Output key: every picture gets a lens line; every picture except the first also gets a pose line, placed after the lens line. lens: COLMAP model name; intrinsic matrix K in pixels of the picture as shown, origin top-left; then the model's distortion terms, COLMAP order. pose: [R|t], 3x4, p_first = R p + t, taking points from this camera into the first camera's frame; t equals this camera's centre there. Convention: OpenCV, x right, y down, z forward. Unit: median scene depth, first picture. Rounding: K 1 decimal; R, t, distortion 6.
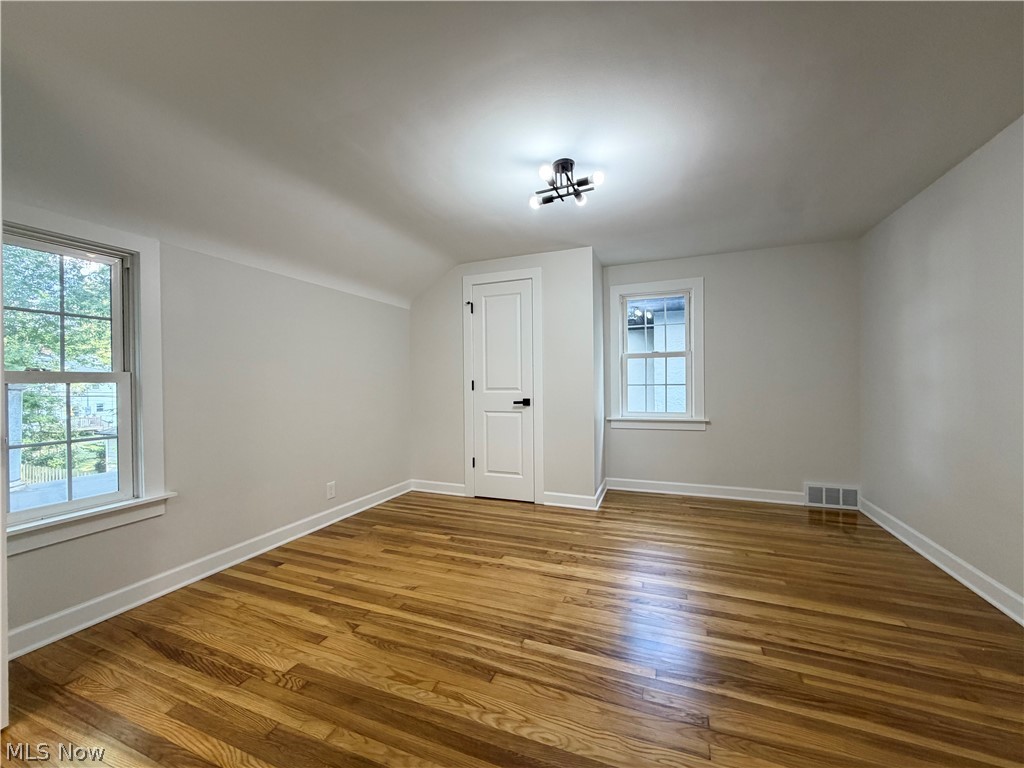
lens RADIAL K [[409.3, 0, 509.0], [0, 409.3, 383.1], [0, 0, 1]] dist [0.010898, 0.000085]
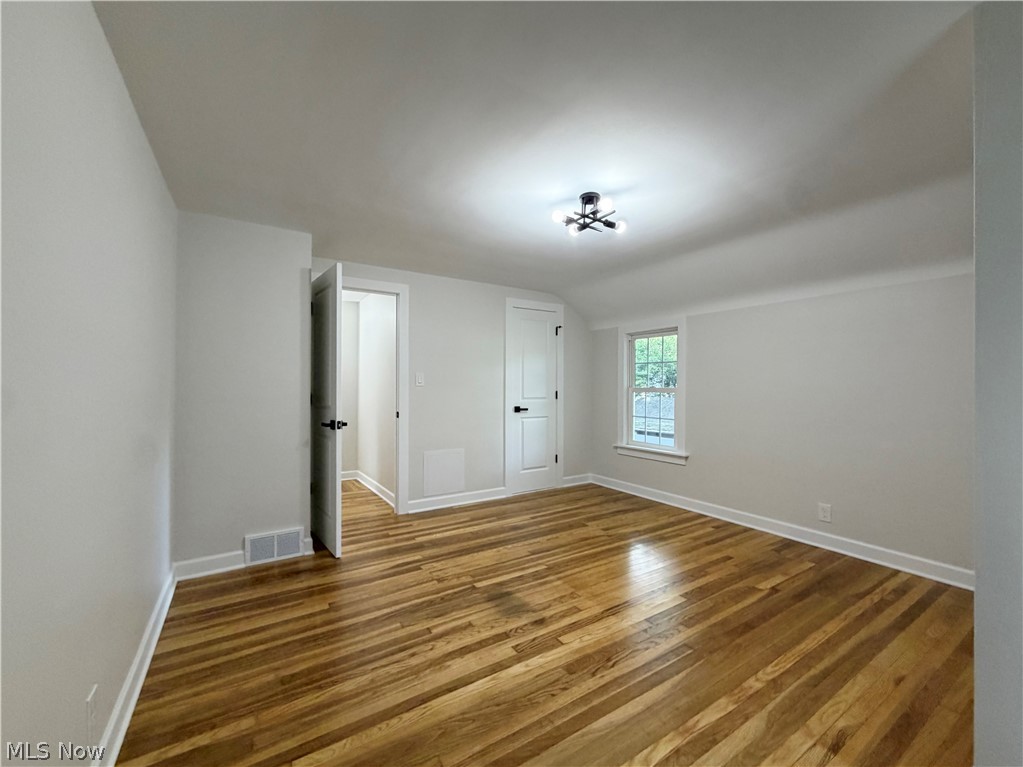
lens RADIAL K [[408.9, 0, 509.7], [0, 408.9, 385.2], [0, 0, 1]] dist [0.010898, 0.000085]
pose [[-0.584015, 0.006272, -0.811718, 1.257024], [0.001430, 0.999977, 0.006697, -0.060691], [0.811741, 0.002750, -0.584011, 1.640158]]
